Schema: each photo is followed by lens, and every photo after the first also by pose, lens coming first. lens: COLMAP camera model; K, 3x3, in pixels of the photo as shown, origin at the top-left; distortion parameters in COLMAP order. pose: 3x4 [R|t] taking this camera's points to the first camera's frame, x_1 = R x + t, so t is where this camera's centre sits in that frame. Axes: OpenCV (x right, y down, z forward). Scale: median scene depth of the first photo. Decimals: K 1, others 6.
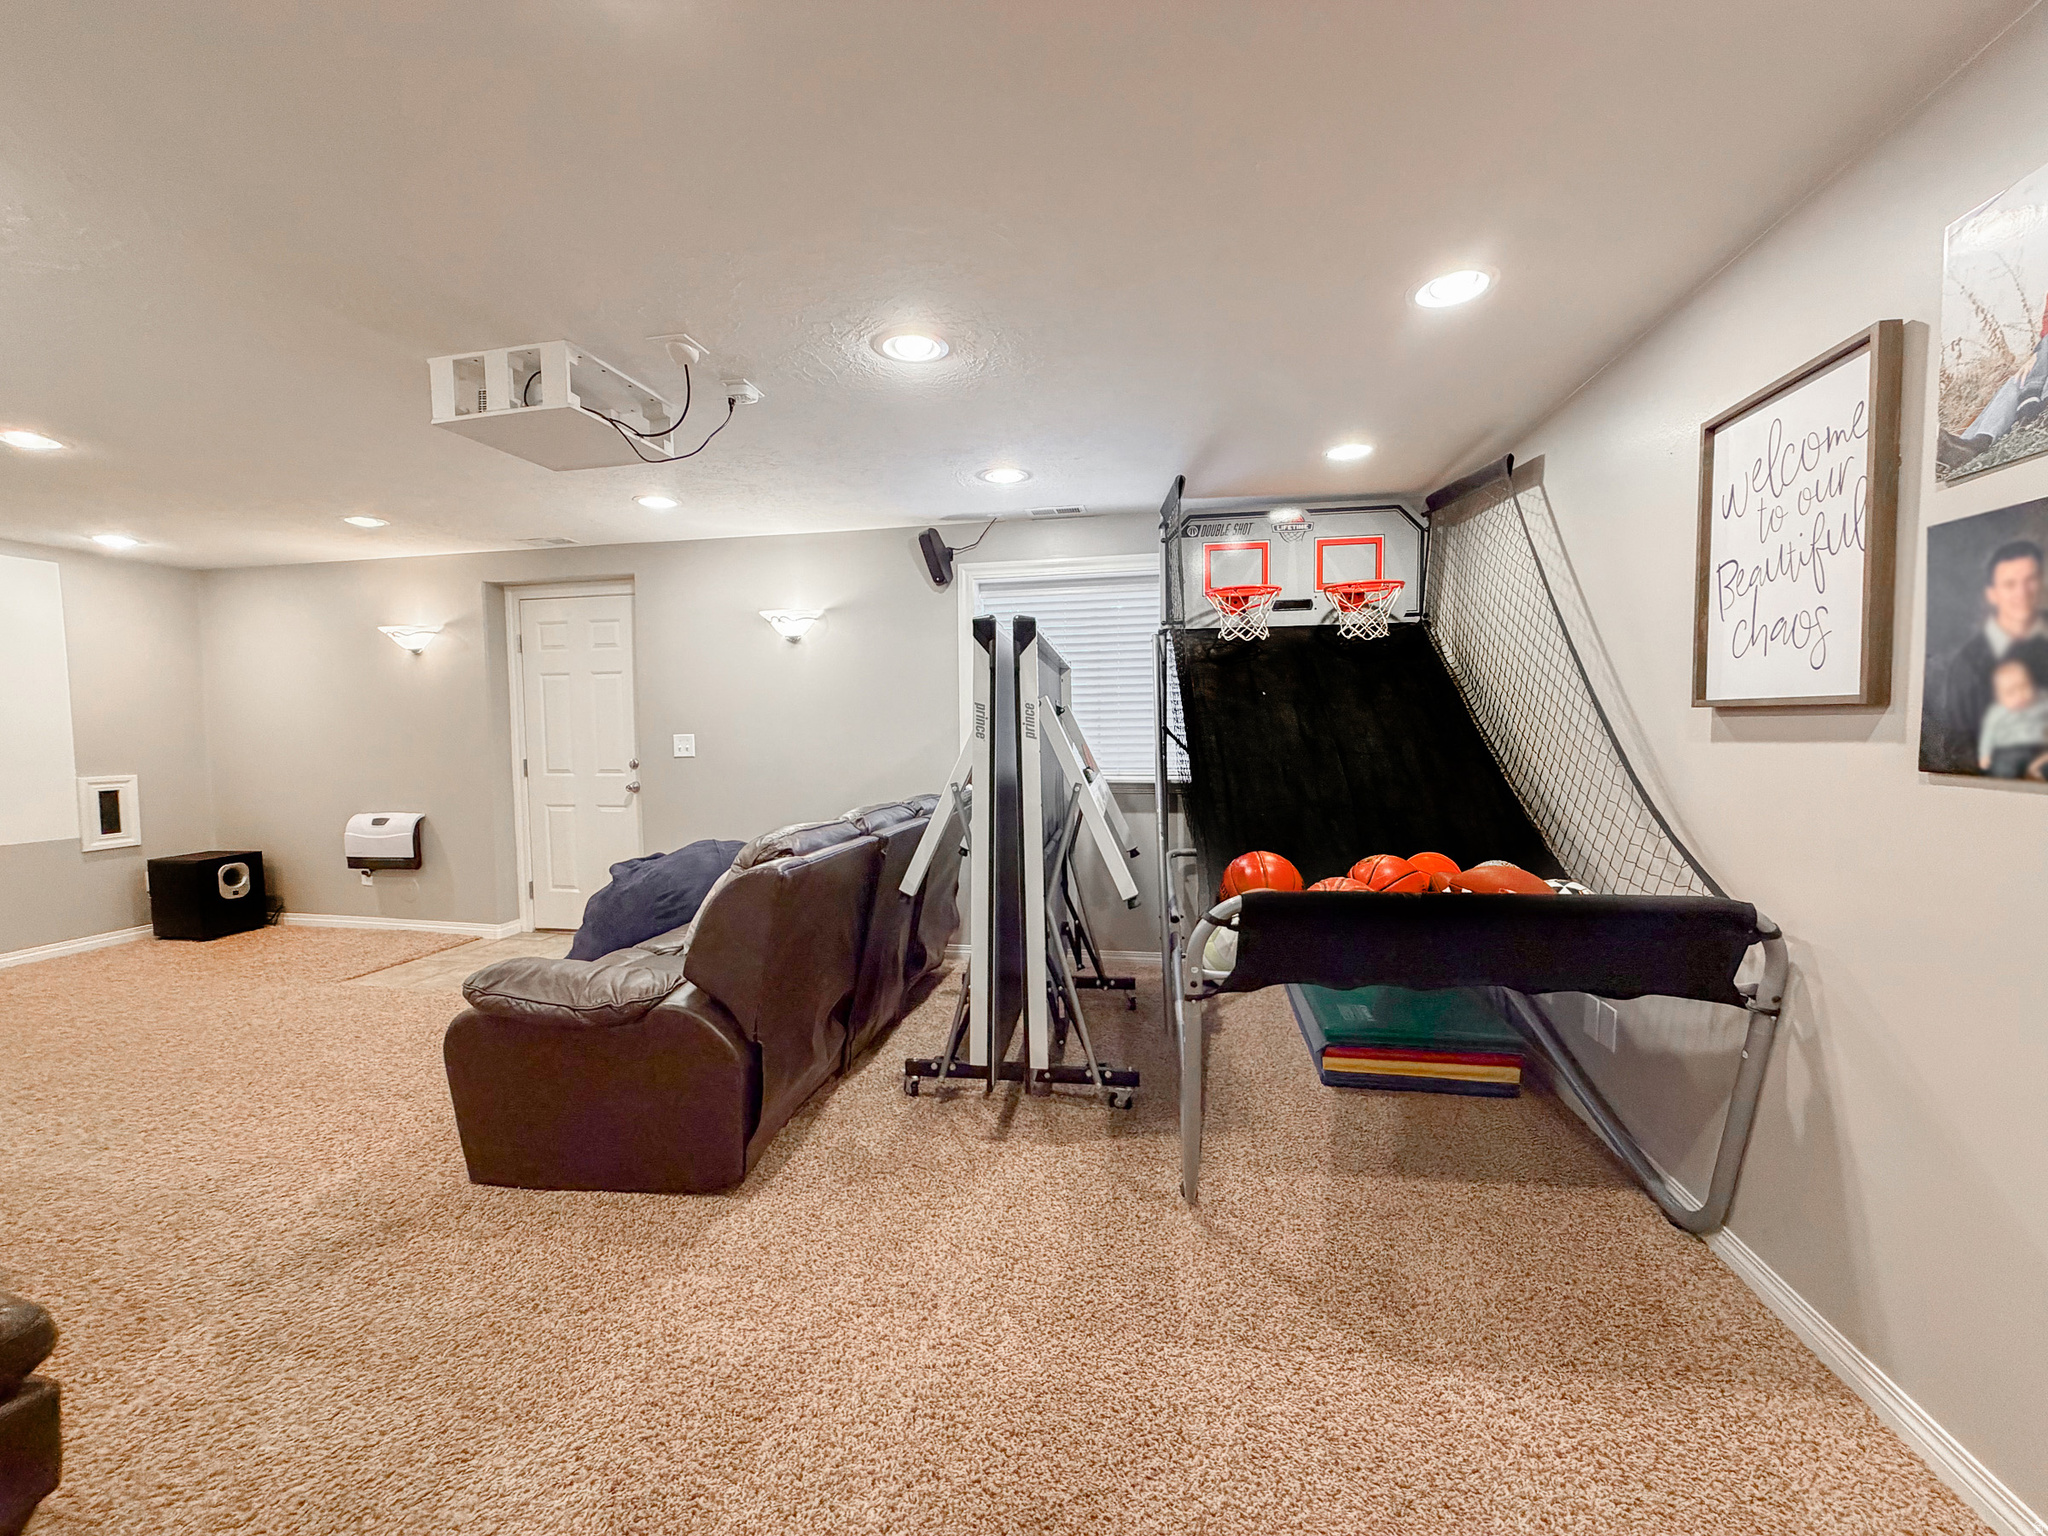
lens RADIAL K [[817.9, 0, 1027.2], [0, 817.9, 765.1], [0, 0, 1]] dist [0.000154, 0.000814]
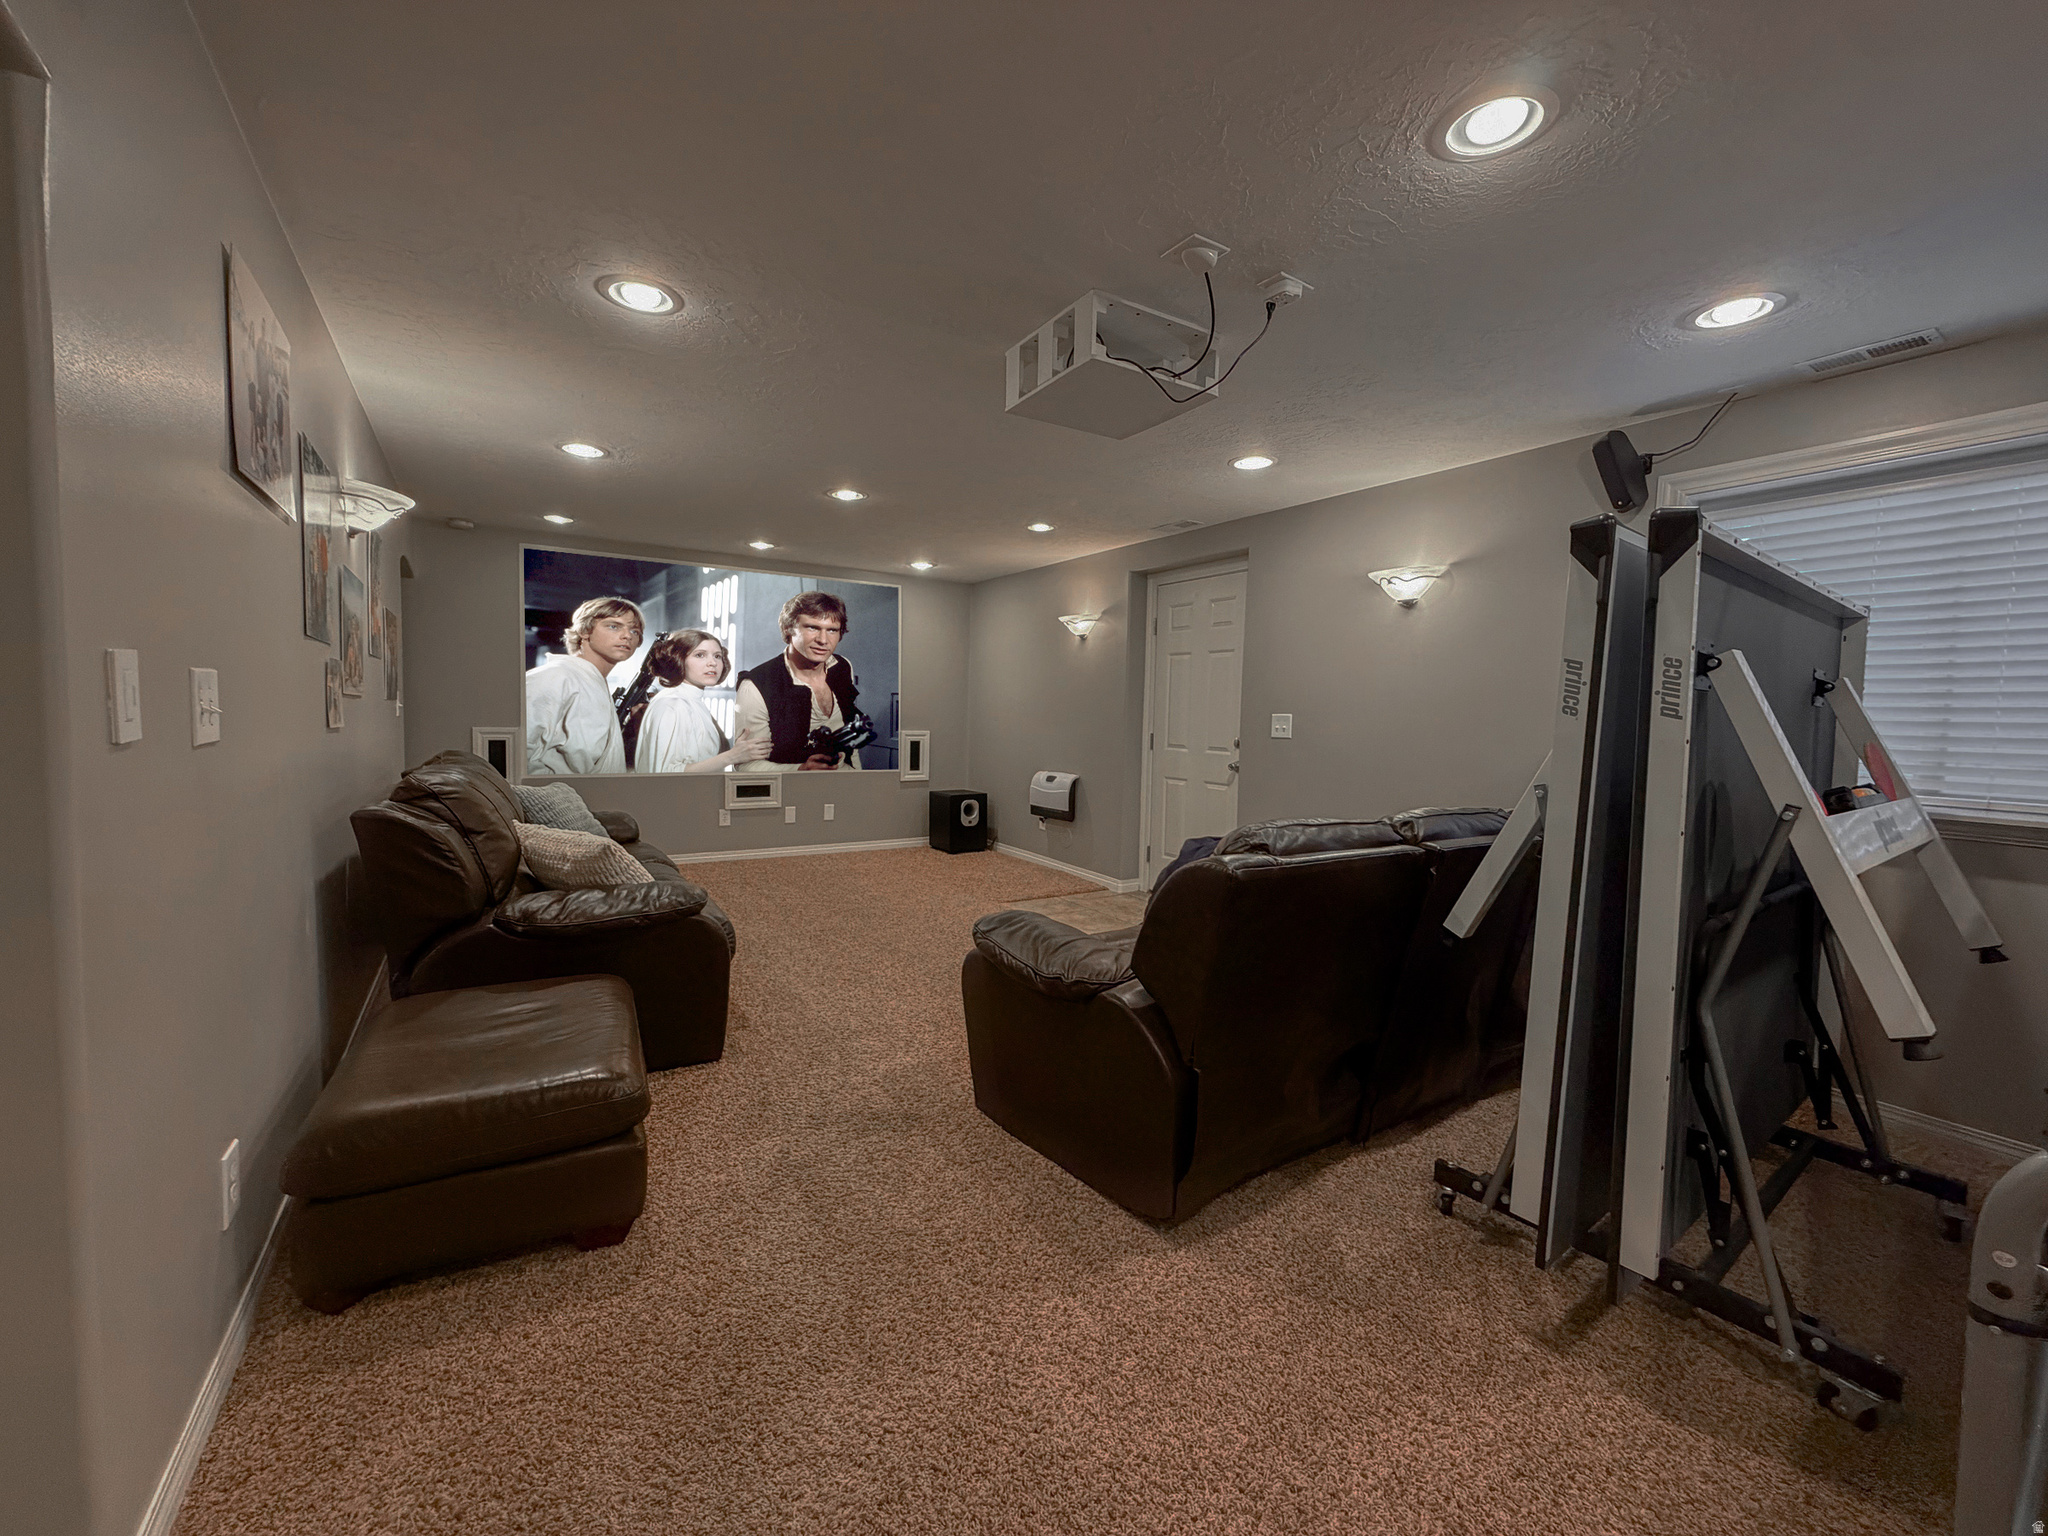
lens RADIAL K [[817.9, 0, 1024.2], [0, 817.9, 765.8], [0, 0, 1]] dist [0.000154, 0.000814]
pose [[0.688727, 0.075602, -0.721069, 0.097504], [-0.068695, 0.996879, 0.038906, 0.009173], [0.721759, 0.022739, 0.691770, 0.228572]]
